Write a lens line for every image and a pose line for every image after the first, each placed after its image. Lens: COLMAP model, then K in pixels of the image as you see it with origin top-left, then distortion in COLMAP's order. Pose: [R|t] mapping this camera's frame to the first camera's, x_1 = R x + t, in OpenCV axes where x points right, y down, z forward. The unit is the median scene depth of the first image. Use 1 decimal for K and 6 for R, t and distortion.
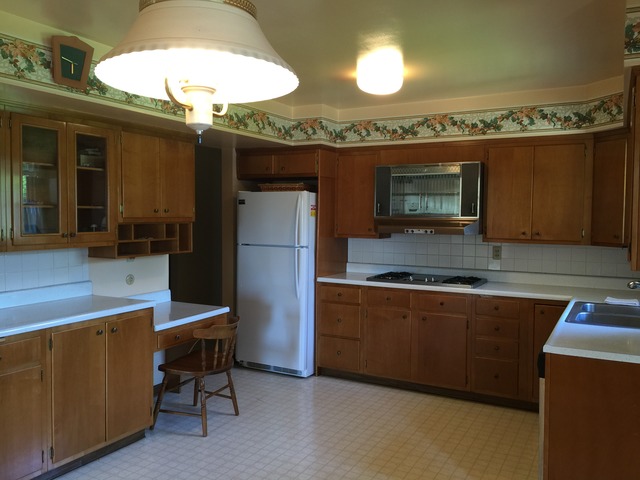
lens RADIAL K [[554.2, 0, 321.6], [0, 554.2, 239.4], [0, 0, 1]] dist [0.090472, -0.123934]
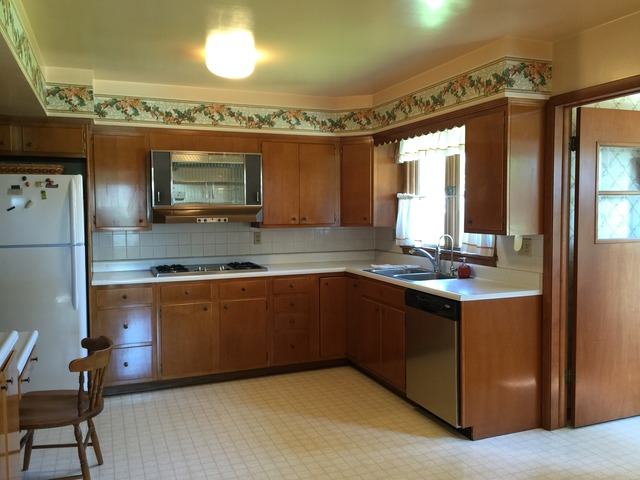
lens RADIAL K [[554.2, 0, 323.6], [0, 554.2, 236.7], [0, 0, 1]] dist [0.090472, -0.123934]
pose [[0.637305, -0.056095, 0.768568, -0.098568], [0.046732, 0.998325, 0.034114, -0.002130], [-0.769194, 0.014176, 0.638858, 0.046769]]
